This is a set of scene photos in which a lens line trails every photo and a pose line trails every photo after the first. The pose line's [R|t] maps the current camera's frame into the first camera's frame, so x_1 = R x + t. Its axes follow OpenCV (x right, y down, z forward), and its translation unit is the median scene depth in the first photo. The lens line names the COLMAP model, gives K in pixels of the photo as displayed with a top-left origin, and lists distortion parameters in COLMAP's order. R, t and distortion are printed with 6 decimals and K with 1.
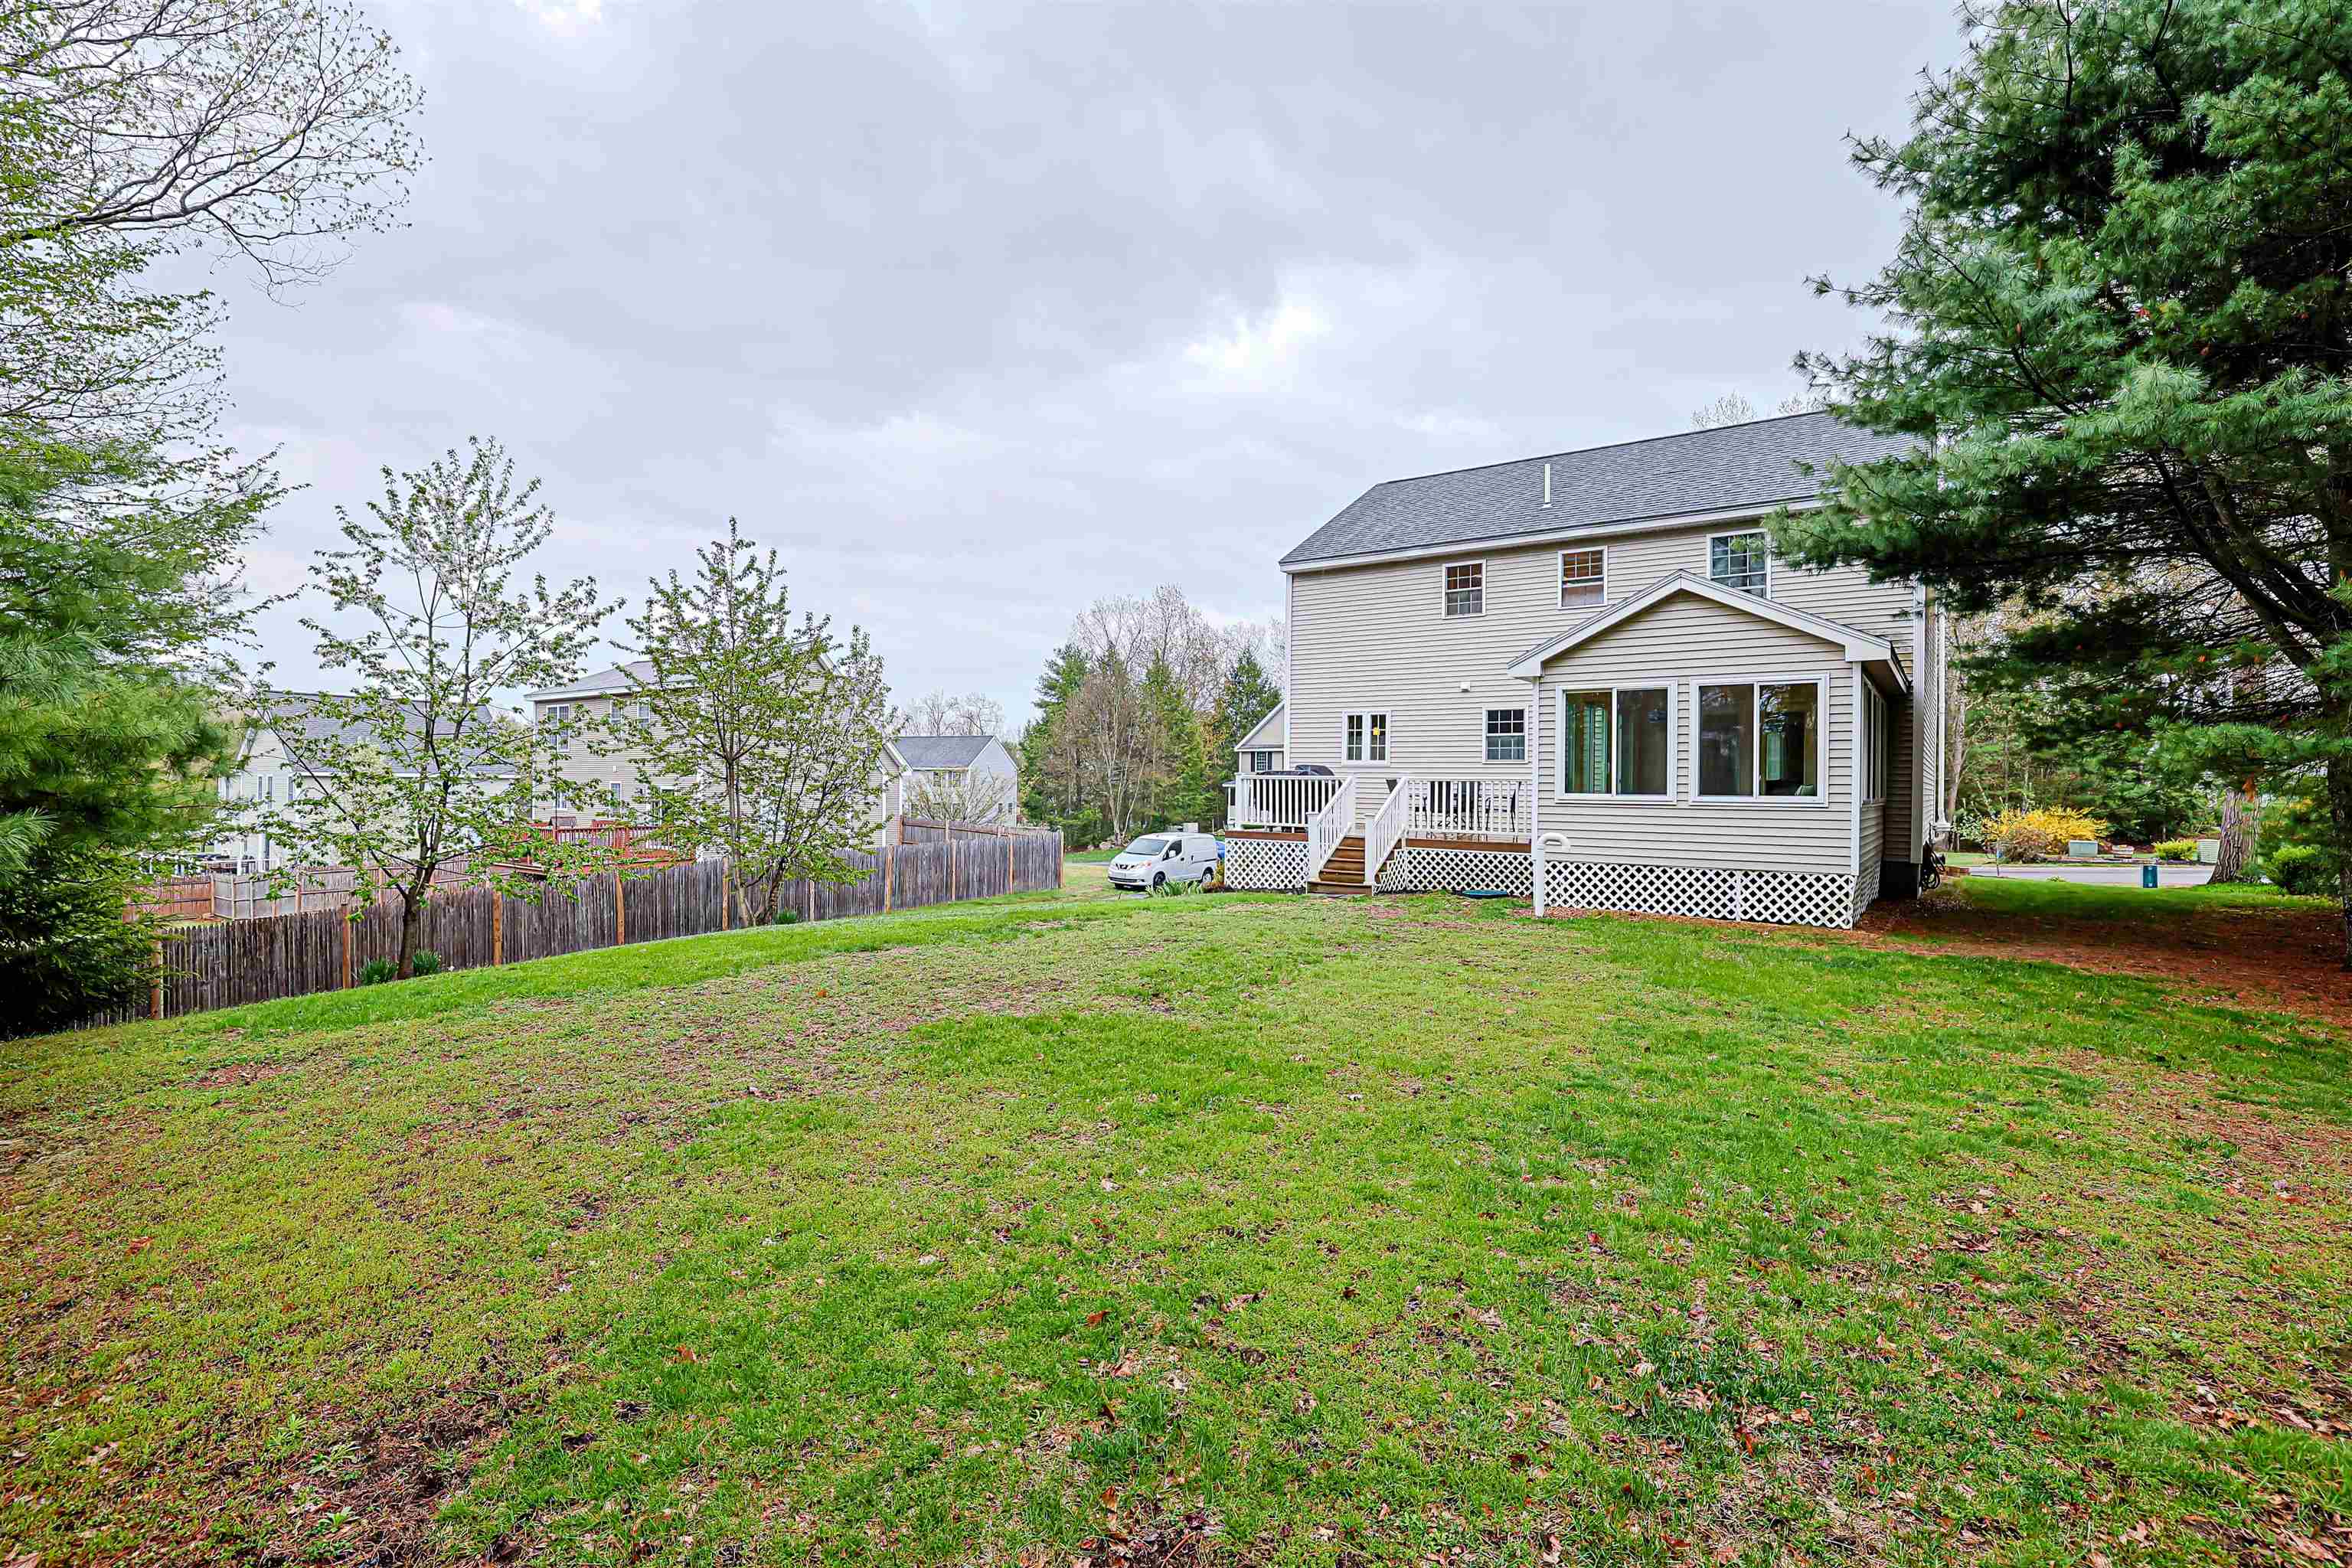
lens RADIAL K [[1091.3, 0, 1173.6], [0, 1091.3, 784.1], [0, 0, 1]] dist [-0.038584, 0.013789]
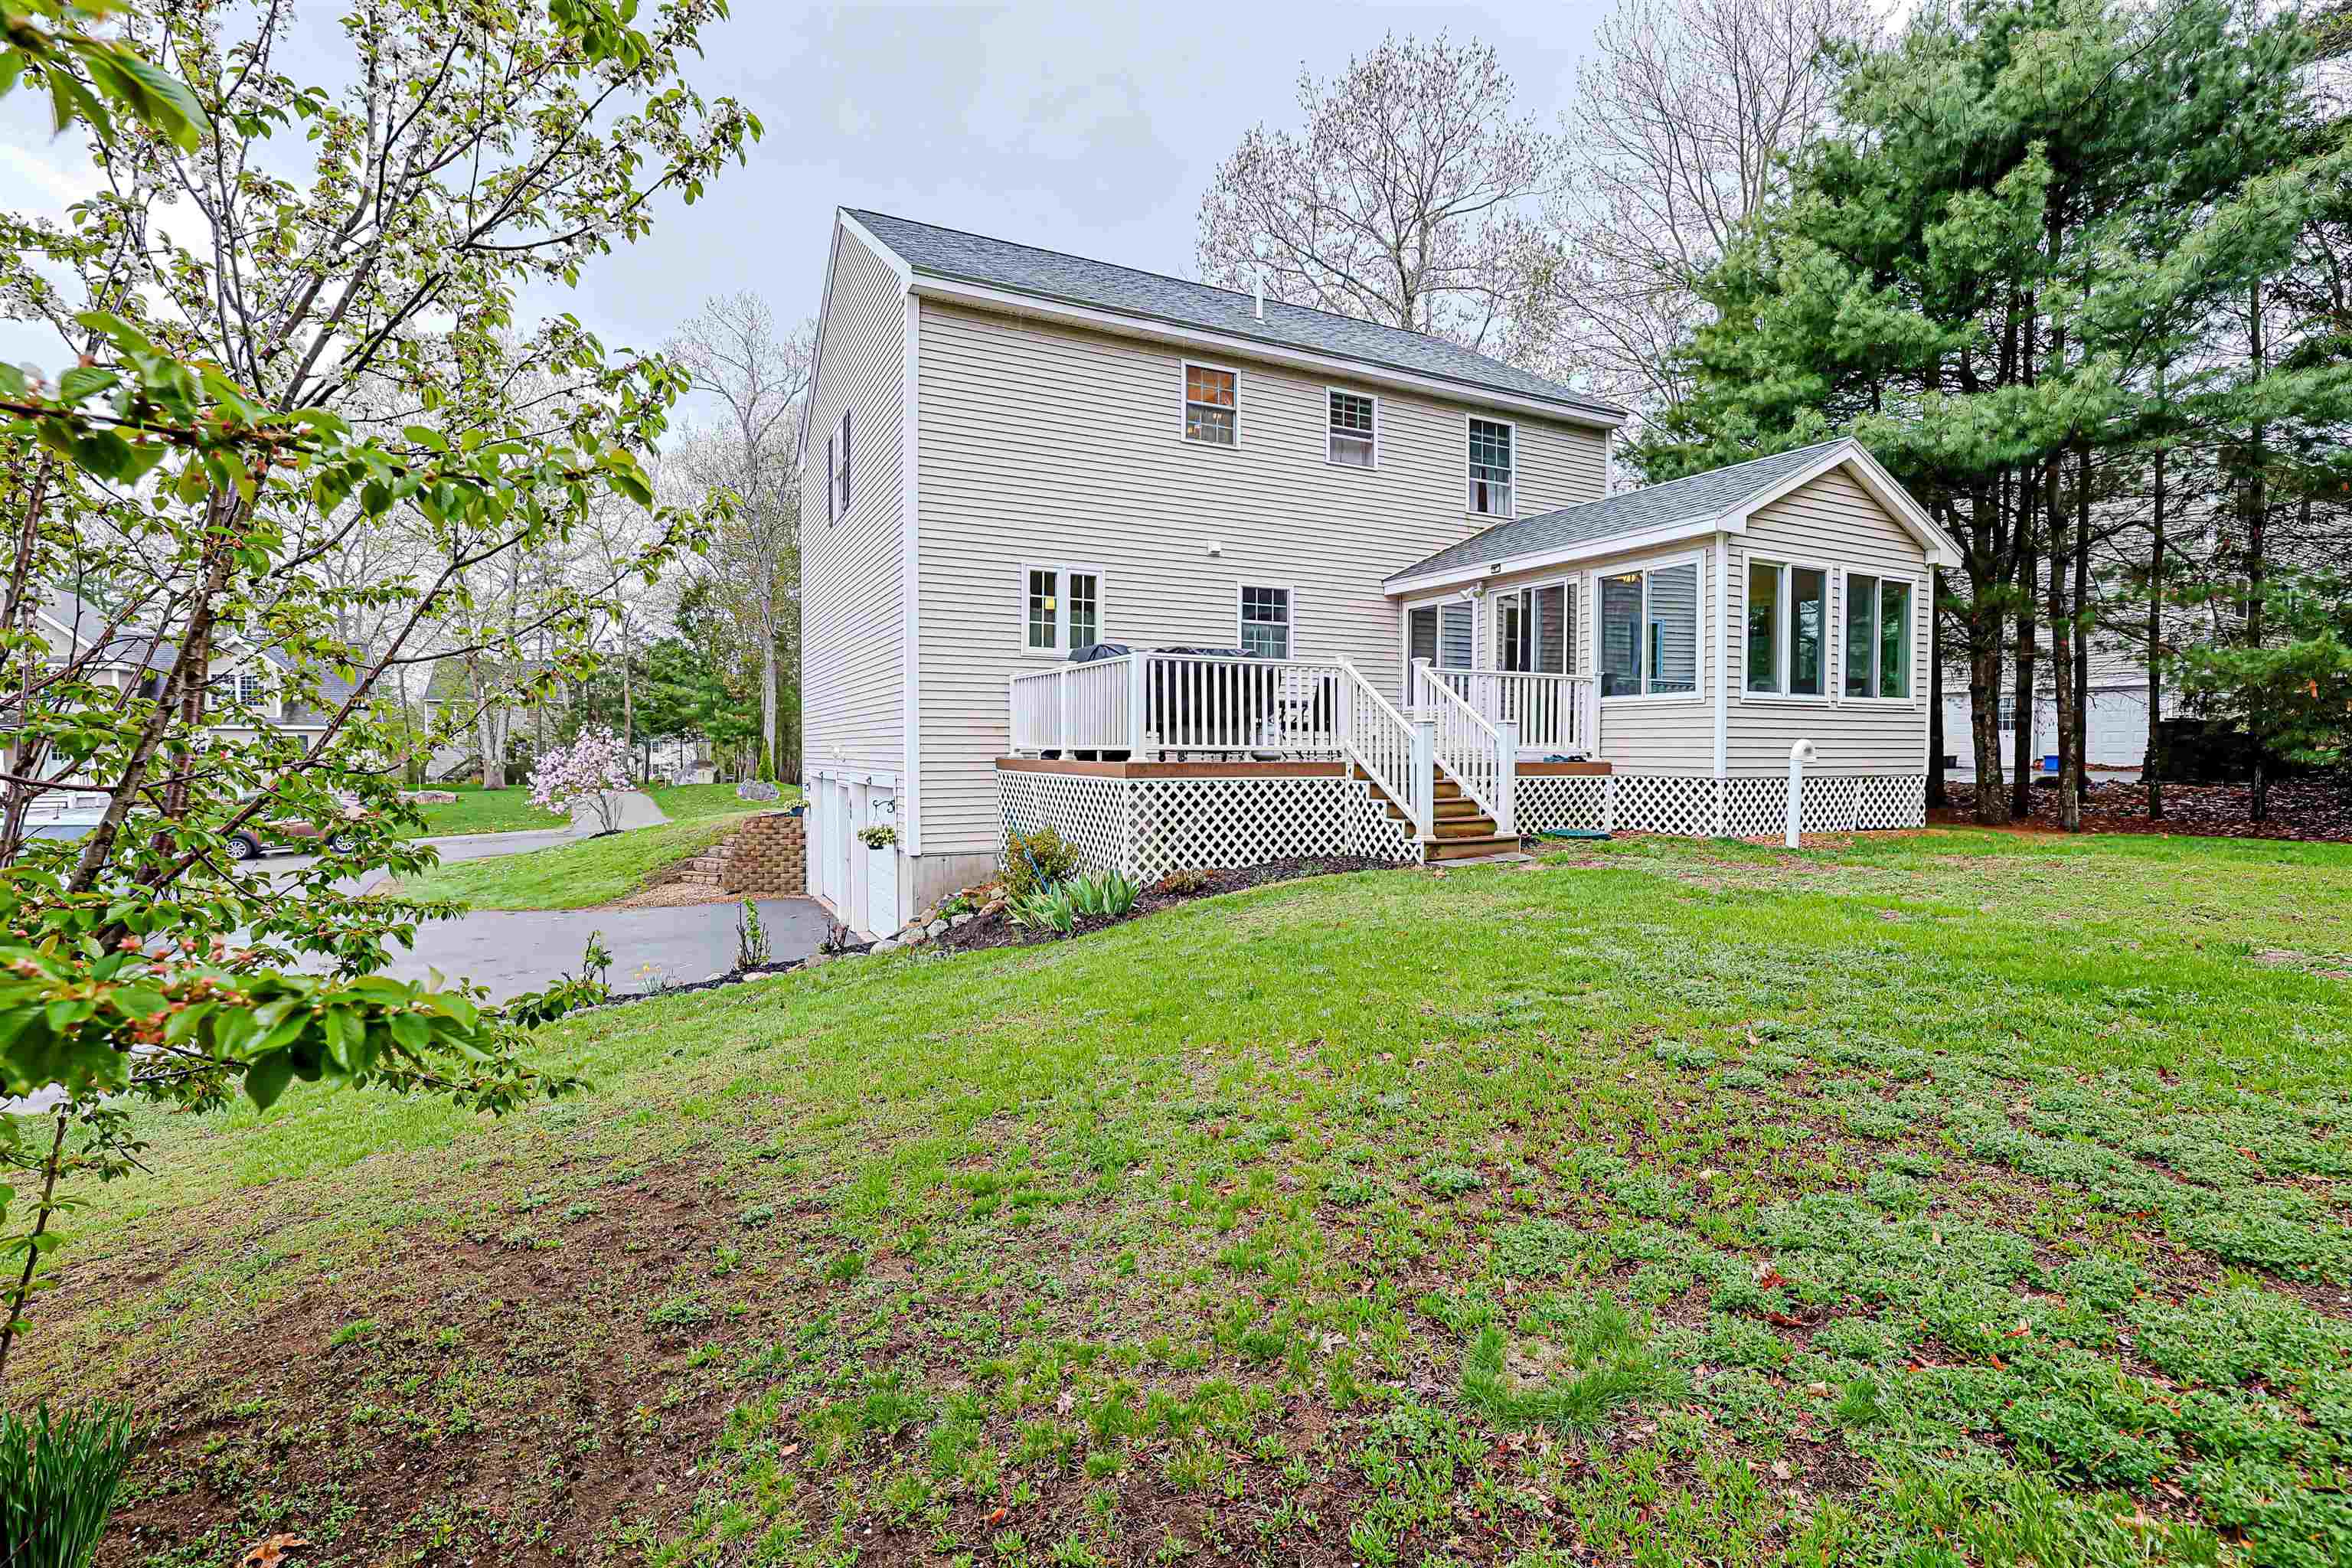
lens RADIAL K [[1091.3, 0, 1176.1], [0, 1091.3, 784.0], [0, 0, 1]] dist [-0.038584, 0.013789]
pose [[0.434914, -0.043584, 0.899417, -0.379307], [0.001254, 0.998856, 0.047796, 0.027154], [-0.900471, -0.019660, 0.434471, 0.741774]]
